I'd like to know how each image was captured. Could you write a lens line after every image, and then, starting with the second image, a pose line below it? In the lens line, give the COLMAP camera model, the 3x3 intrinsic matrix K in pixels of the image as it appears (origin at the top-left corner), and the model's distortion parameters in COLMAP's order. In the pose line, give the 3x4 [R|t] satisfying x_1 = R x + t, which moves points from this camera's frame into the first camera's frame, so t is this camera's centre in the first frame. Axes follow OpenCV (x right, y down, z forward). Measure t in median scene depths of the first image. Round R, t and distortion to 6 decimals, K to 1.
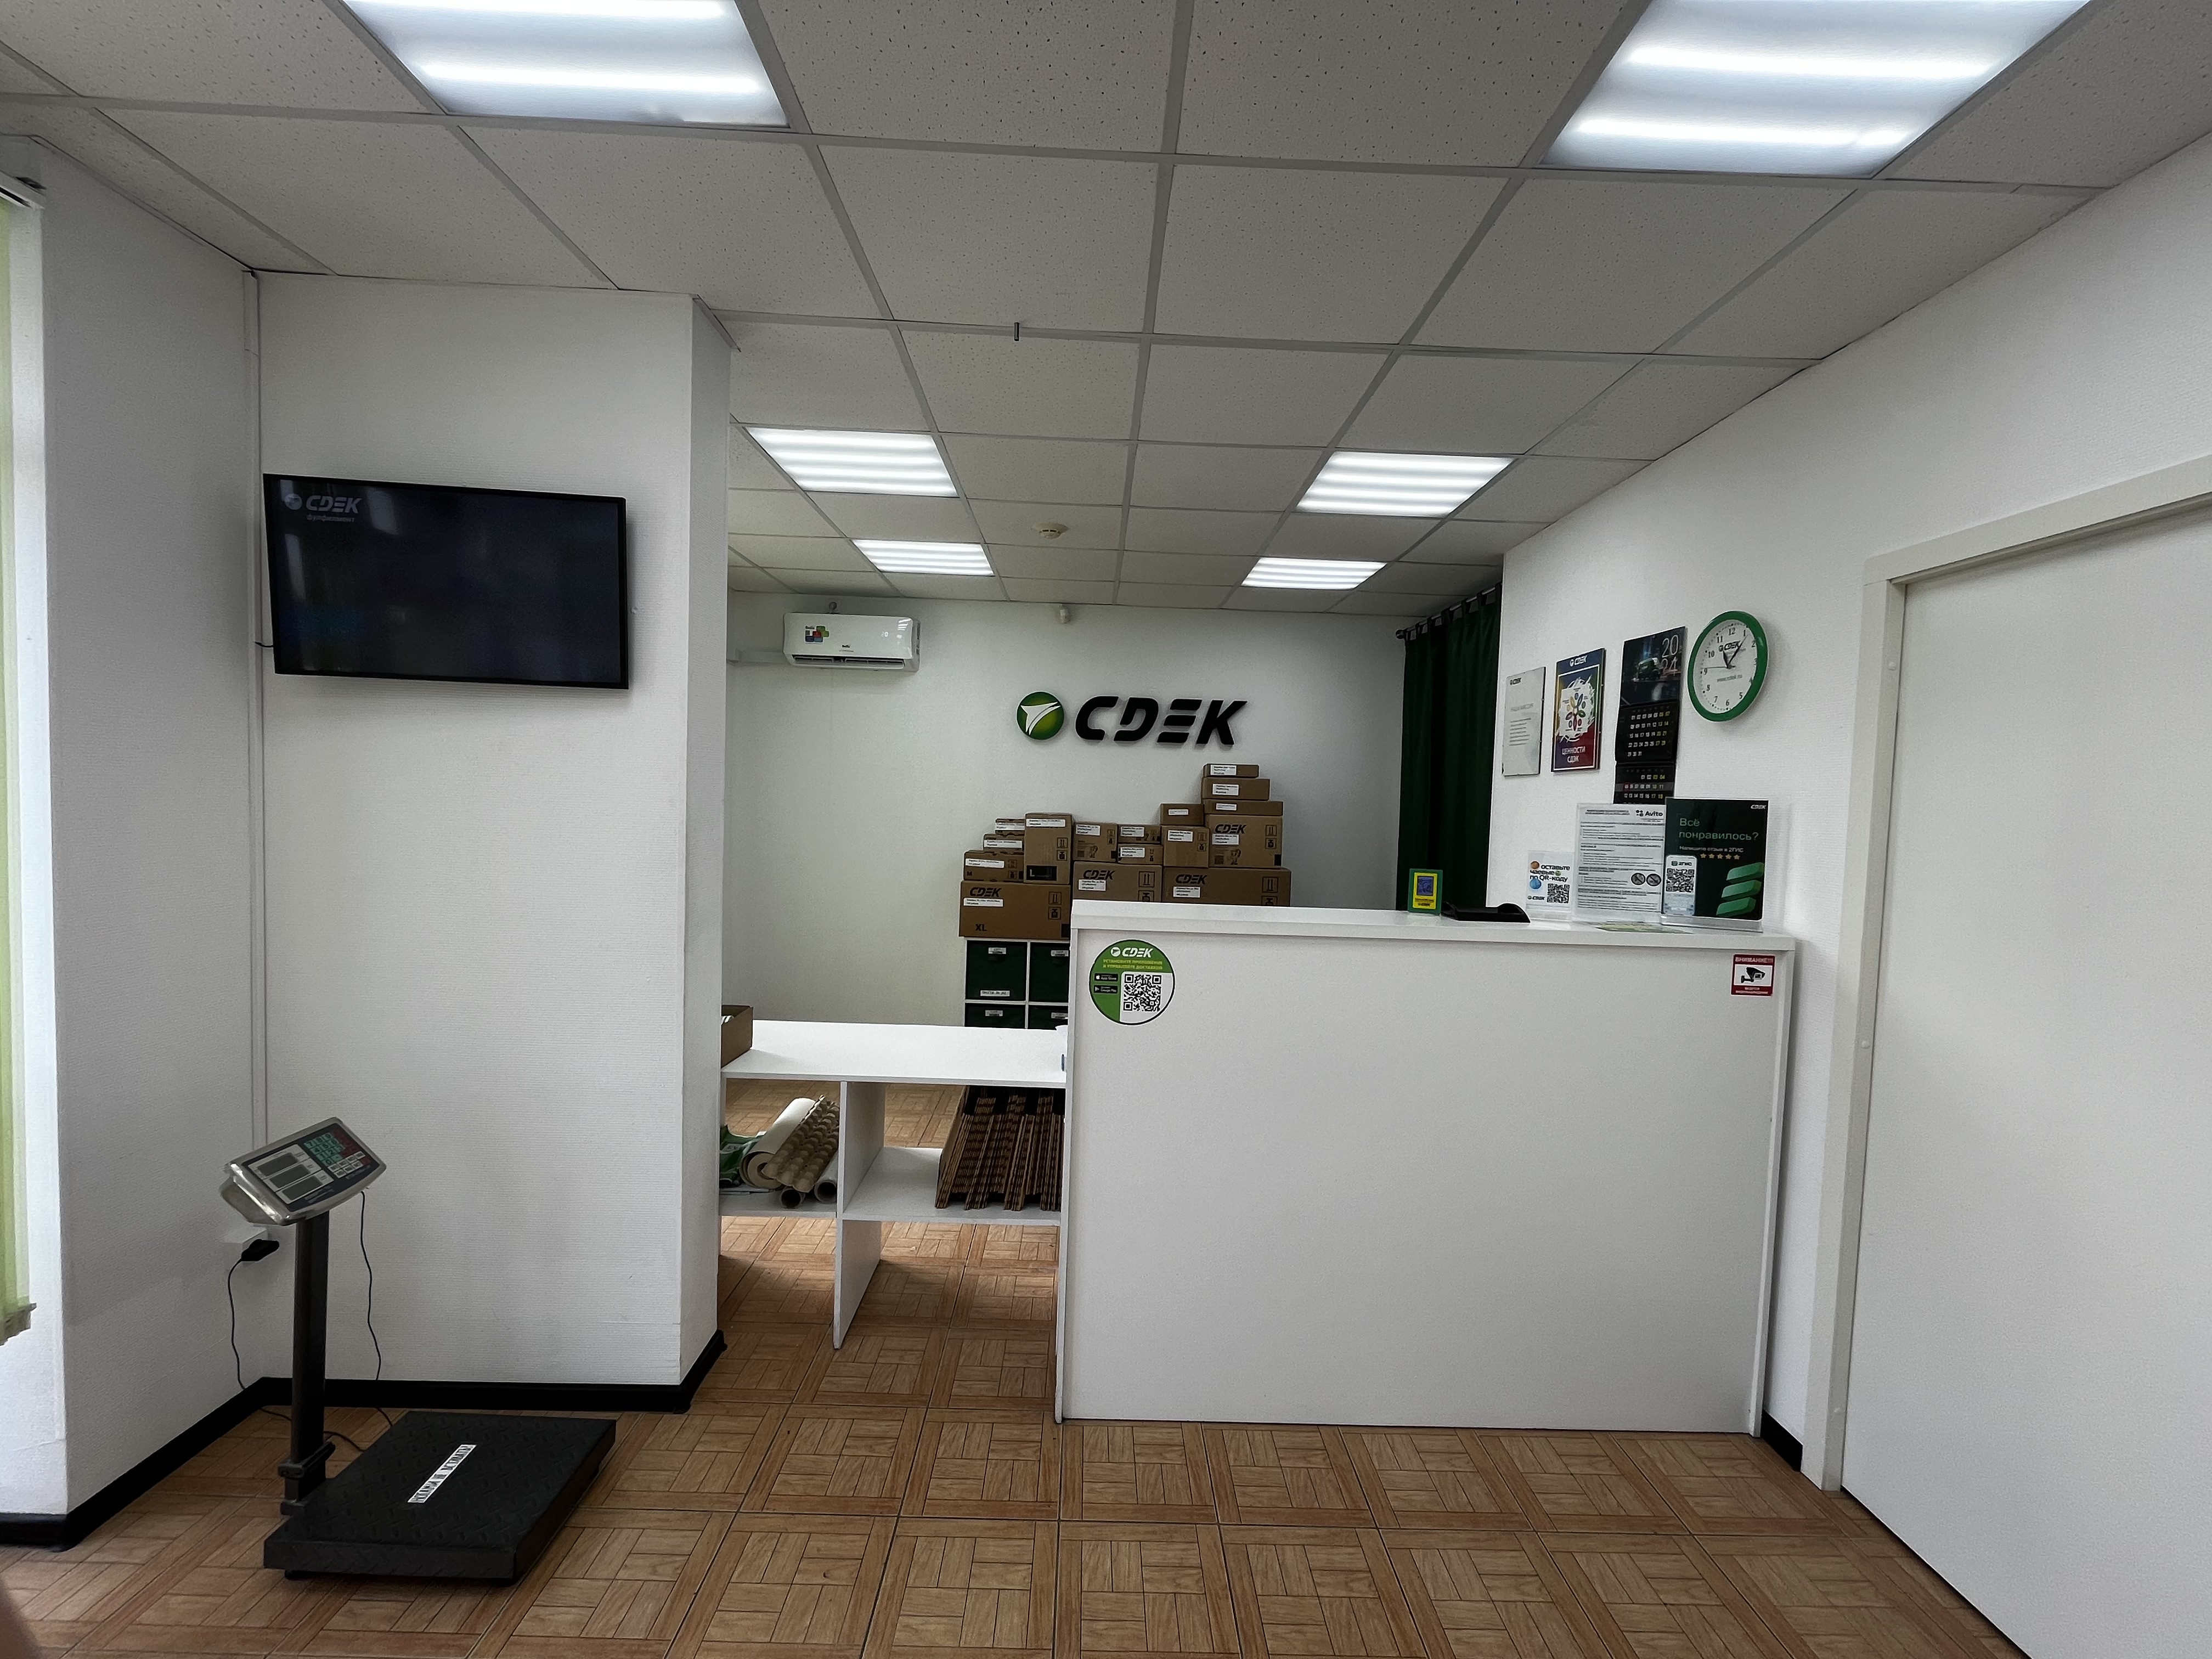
lens RADIAL K [[898.0, 0, 1100.6], [0, 898.0, 837.7], [0, 0, 1]] dist [-0.002576, -0.000593]
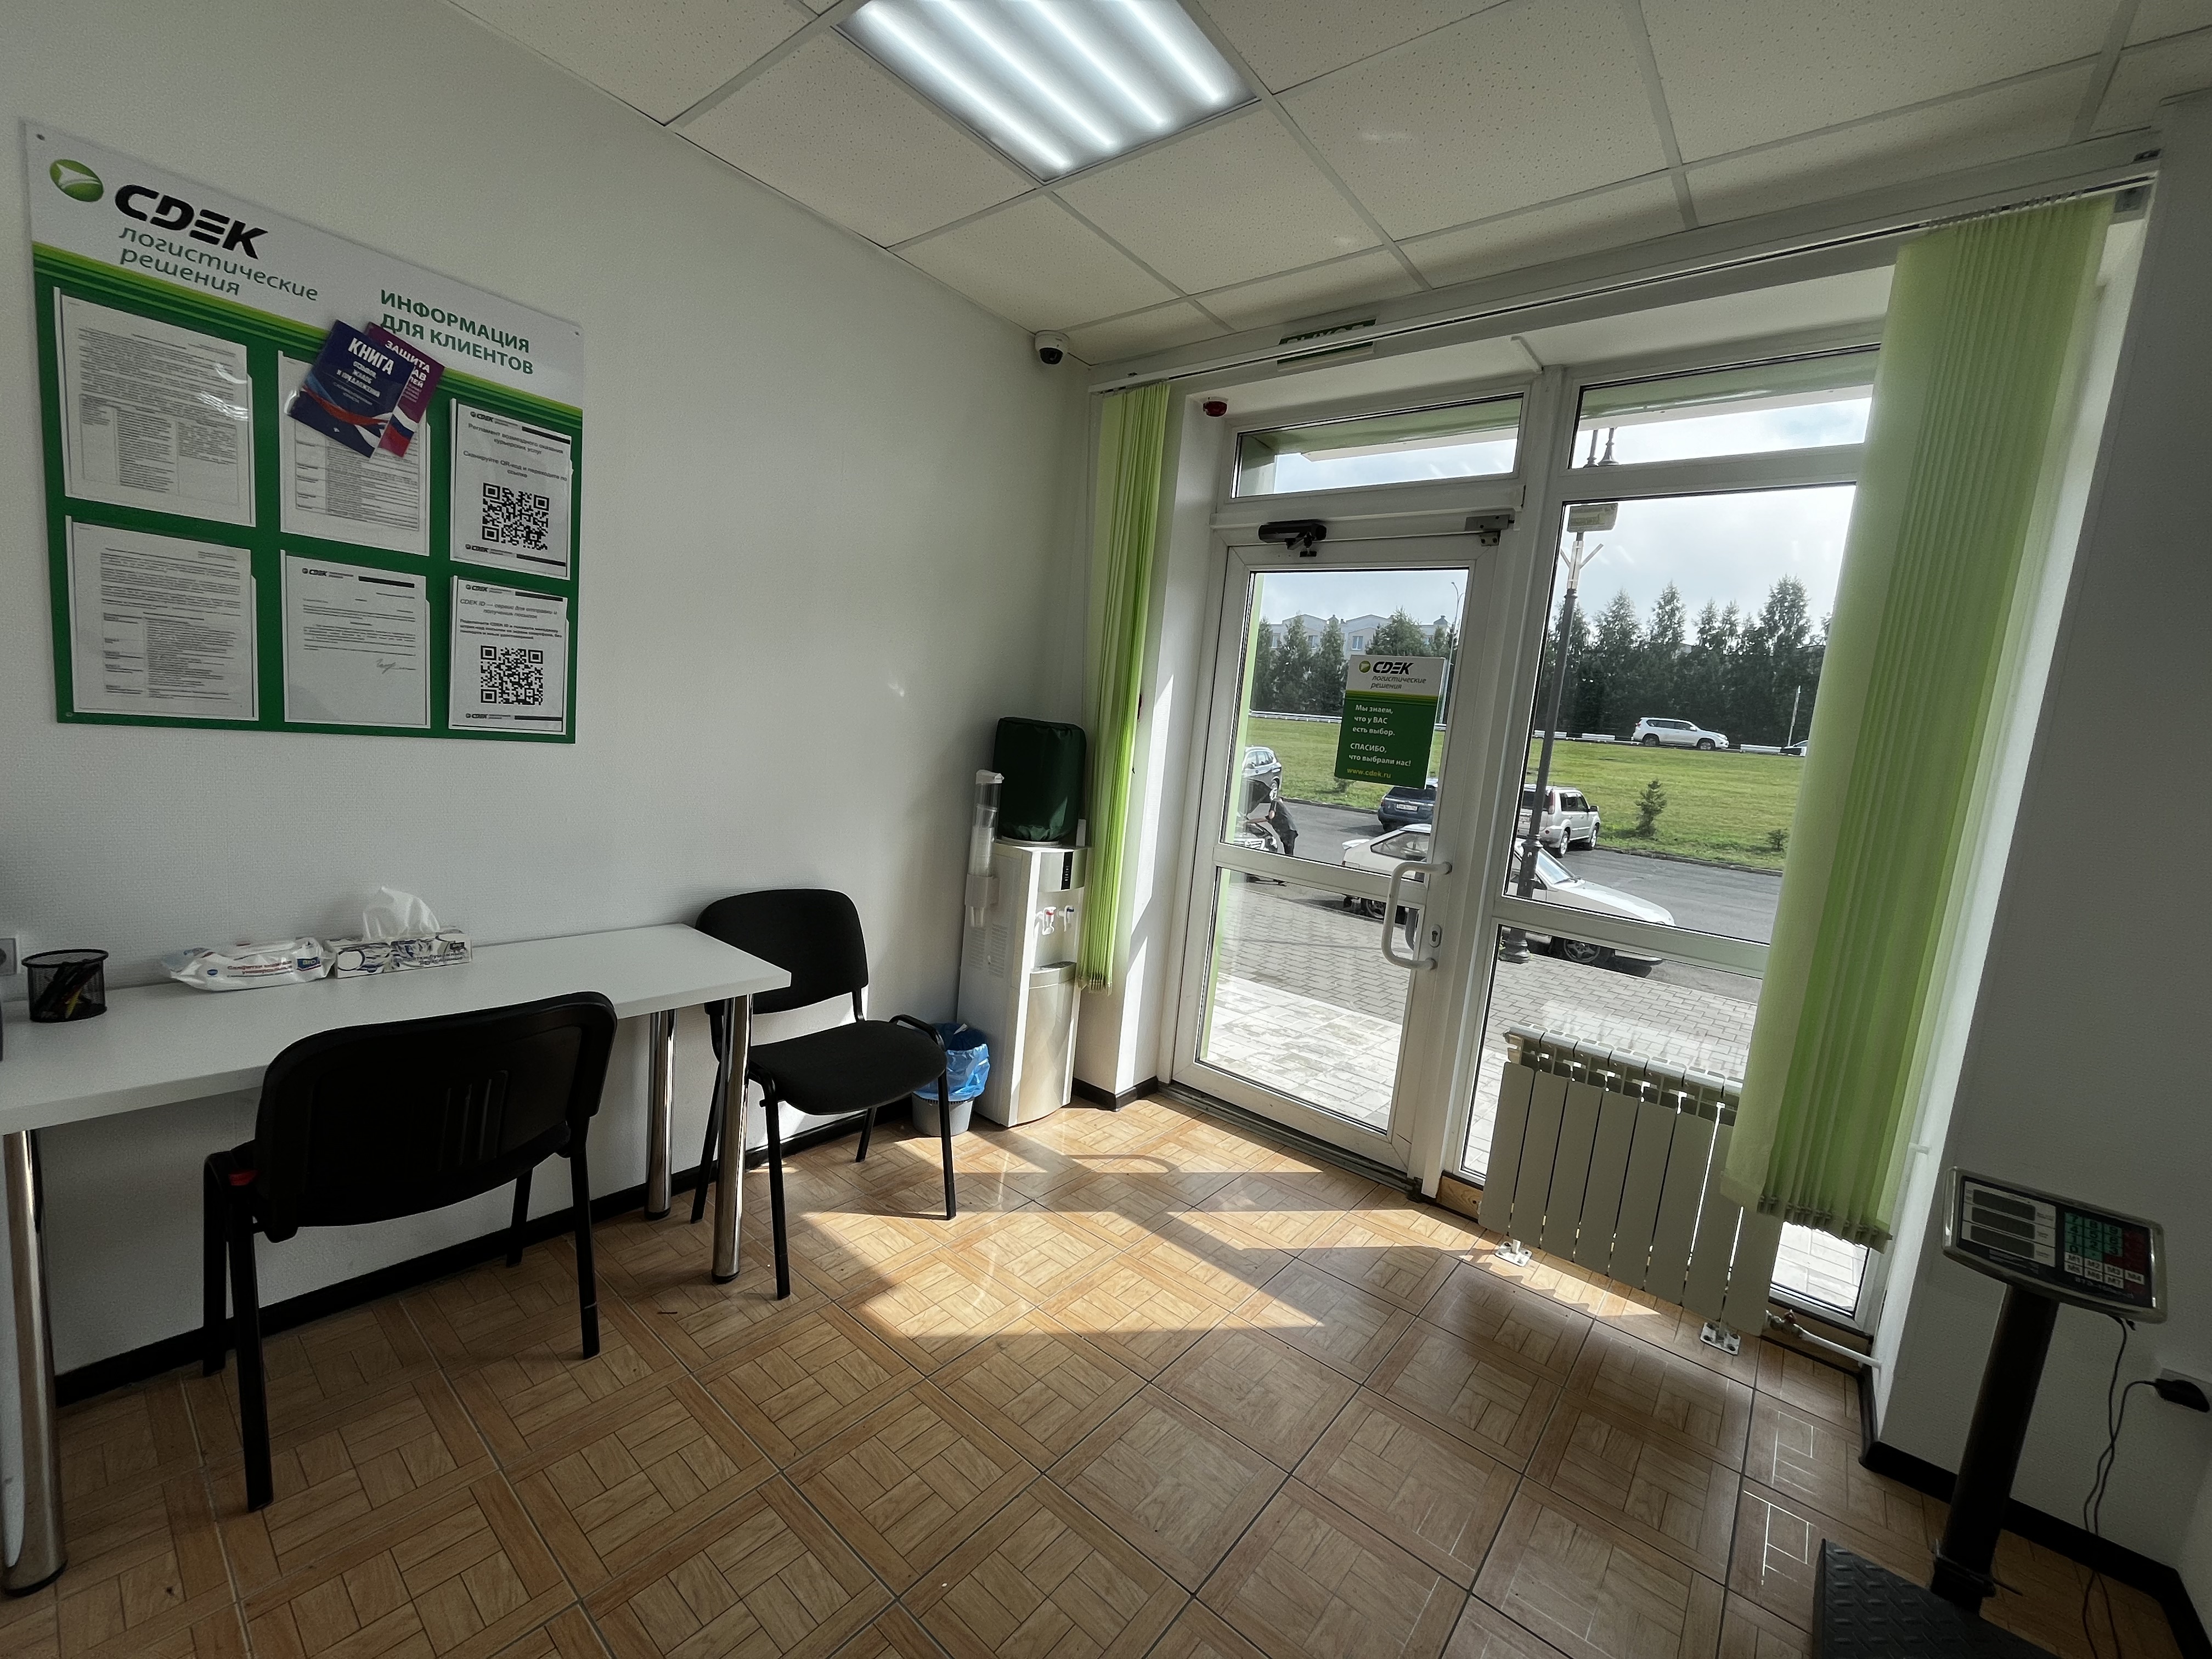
lens RADIAL K [[898.0, 0, 1100.6], [0, 898.0, 837.7], [0, 0, 1]] dist [-0.002576, -0.000593]
pose [[-0.637098, 0.003737, -0.770774, 0.168580], [-0.150053, 0.980255, 0.128782, 0.029422], [0.756036, 0.197704, -0.623957, 0.514853]]
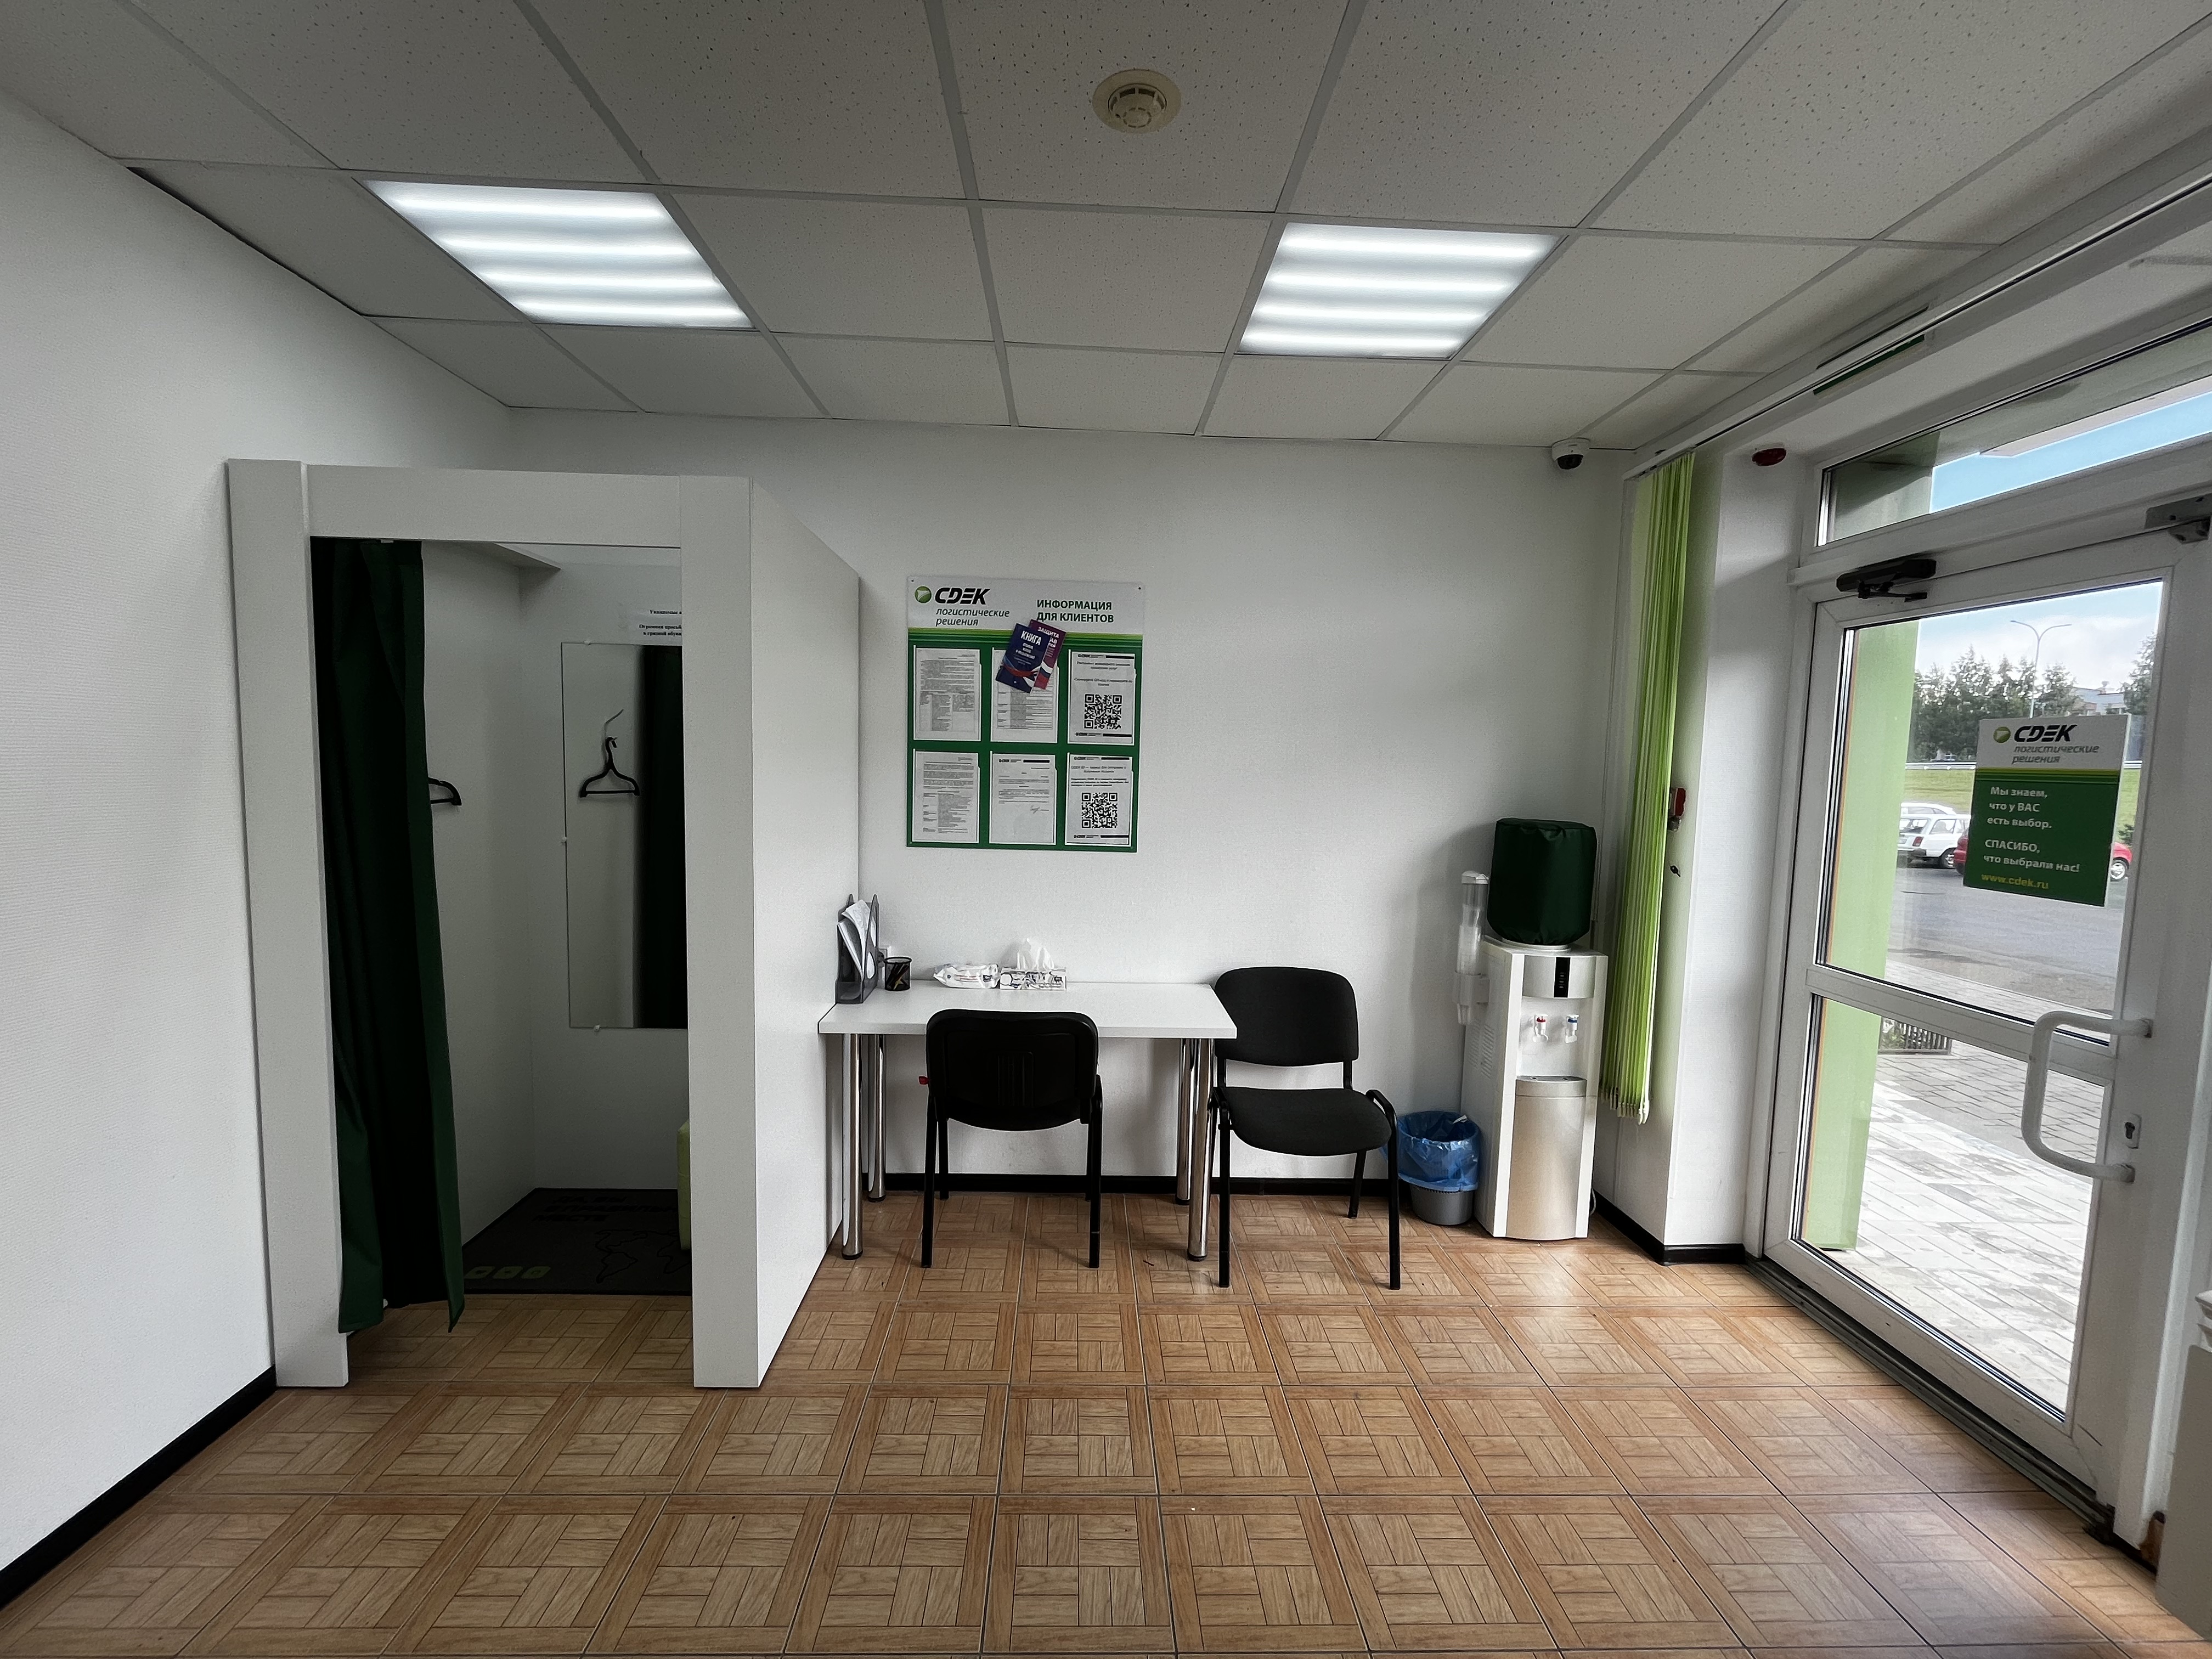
lens RADIAL K [[898.0, 0, 1100.6], [0, 898.0, 837.7], [0, 0, 1]] dist [-0.002576, -0.000593]
pose [[-0.998071, -0.057256, -0.023982, -0.060159], [-0.059794, 0.990526, 0.123628, -0.039413], [0.016676, 0.124823, -0.992039, 0.807315]]
